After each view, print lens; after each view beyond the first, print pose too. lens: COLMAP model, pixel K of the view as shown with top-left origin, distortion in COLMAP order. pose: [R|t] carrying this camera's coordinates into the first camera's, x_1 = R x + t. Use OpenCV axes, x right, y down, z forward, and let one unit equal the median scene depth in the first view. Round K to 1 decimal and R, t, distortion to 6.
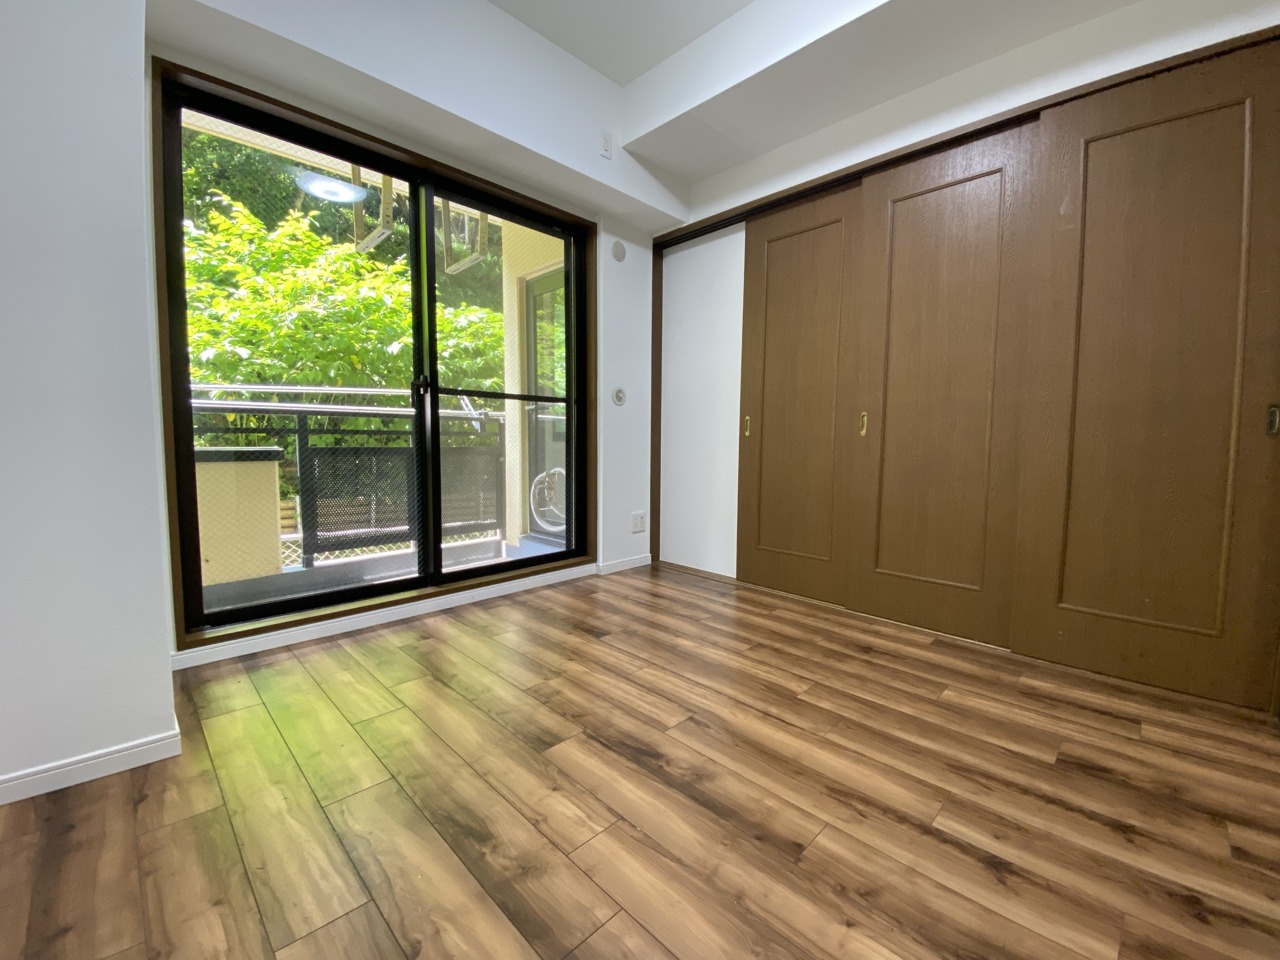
lens RADIAL K [[517.6, 0, 632.9], [0, 517.6, 478.3], [0, 0, 1]] dist [0.008412, -0.013730]
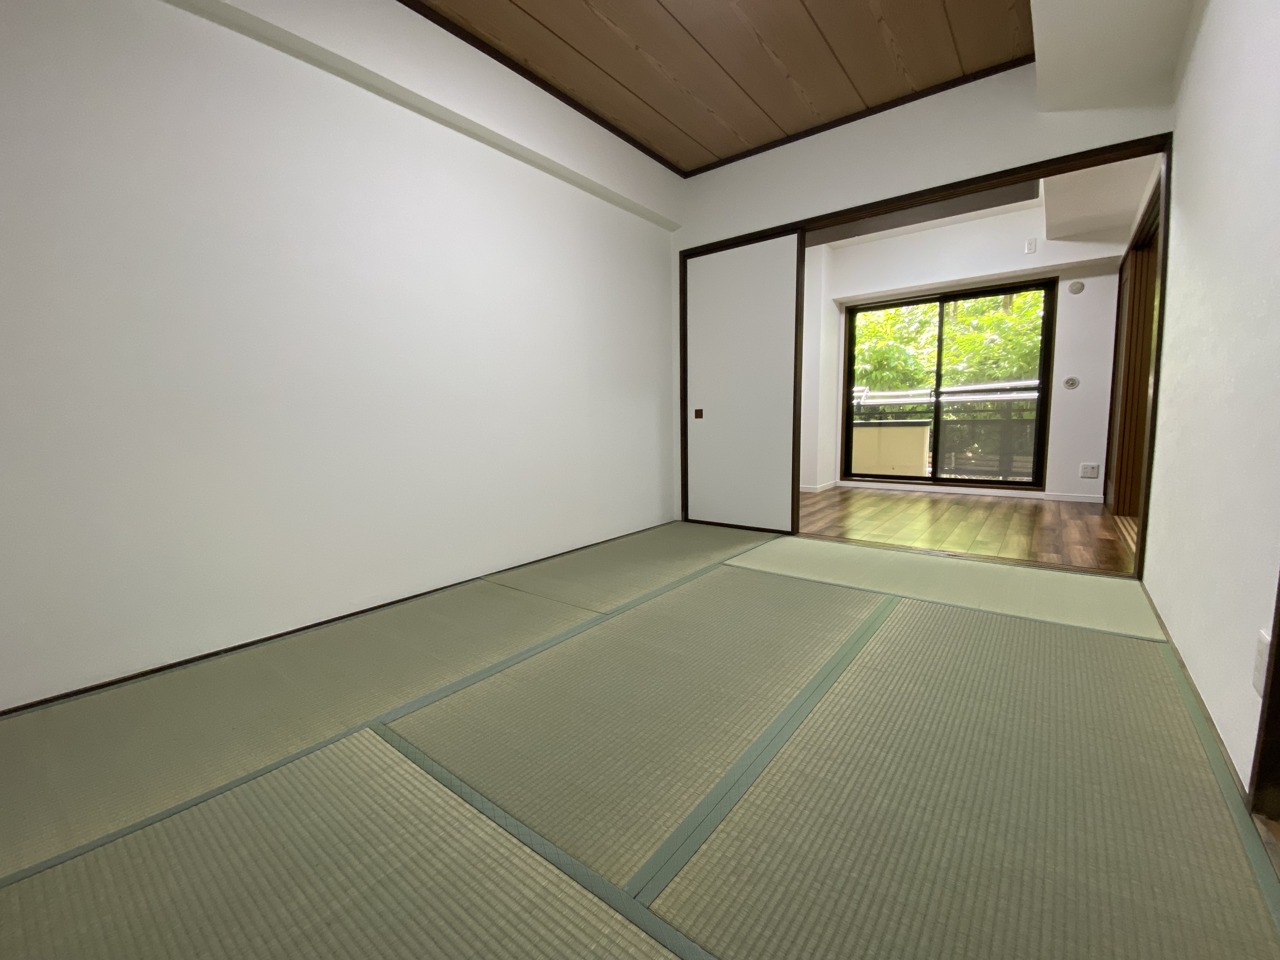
lens RADIAL K [[519.7, 0, 643.2], [0, 519.7, 476.2], [0, 0, 1]] dist [0.009093, -0.013528]
pose [[0.136121, 0.099003, -0.985733, 2.967143], [-0.060201, 0.993982, 0.091519, 0.102290], [0.988861, 0.046884, 0.141262, -0.963069]]
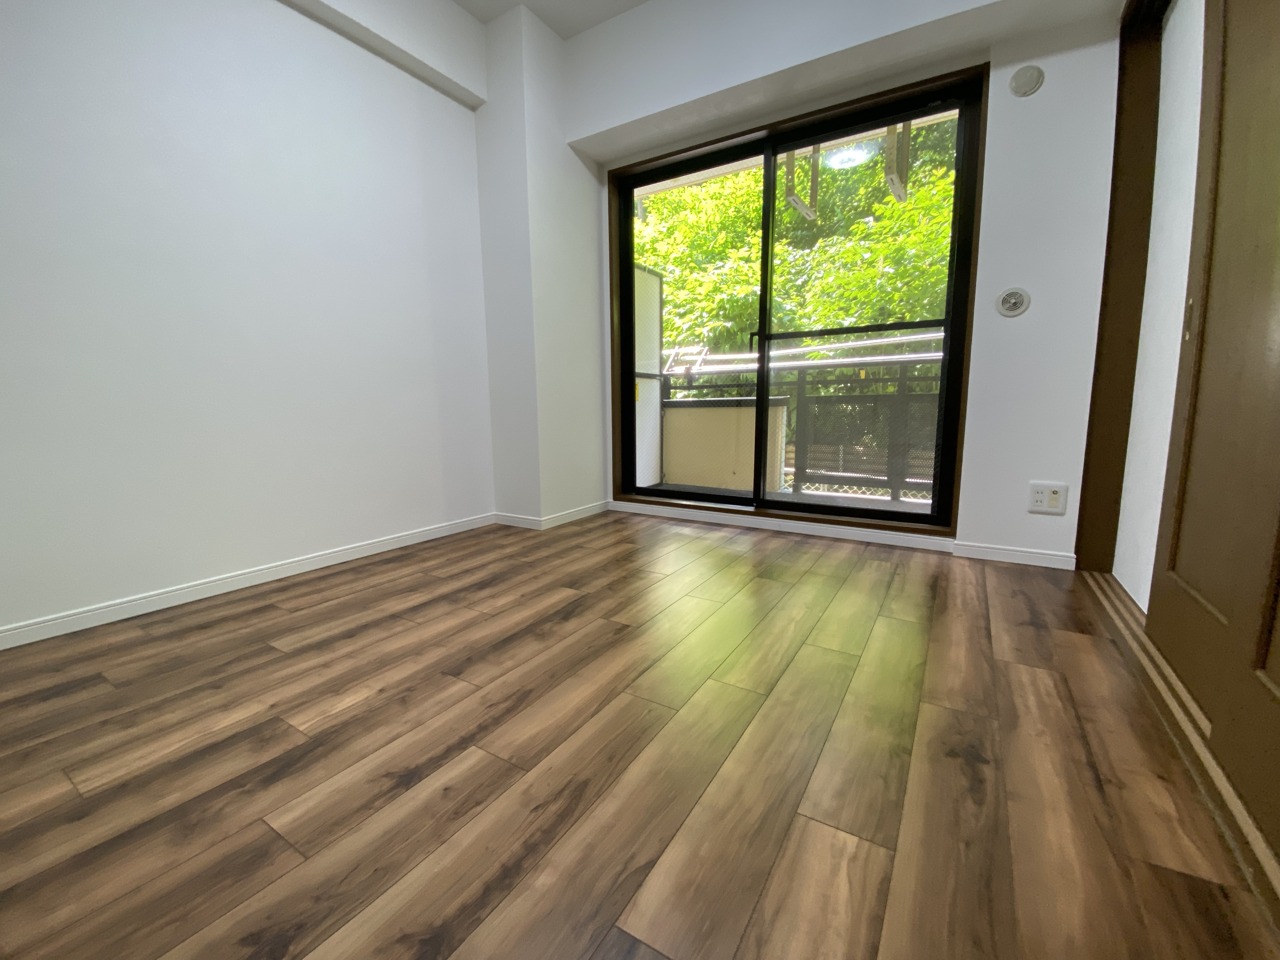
lens RADIAL K [[519.7, 0, 643.2], [0, 519.7, 476.2], [0, 0, 1]] dist [0.009093, -0.013528]
pose [[0.243279, 0.122774, -0.962155, 1.209810], [-0.069096, 0.991630, 0.109065, 0.051816], [0.967492, 0.039948, 0.249726, 0.841774]]
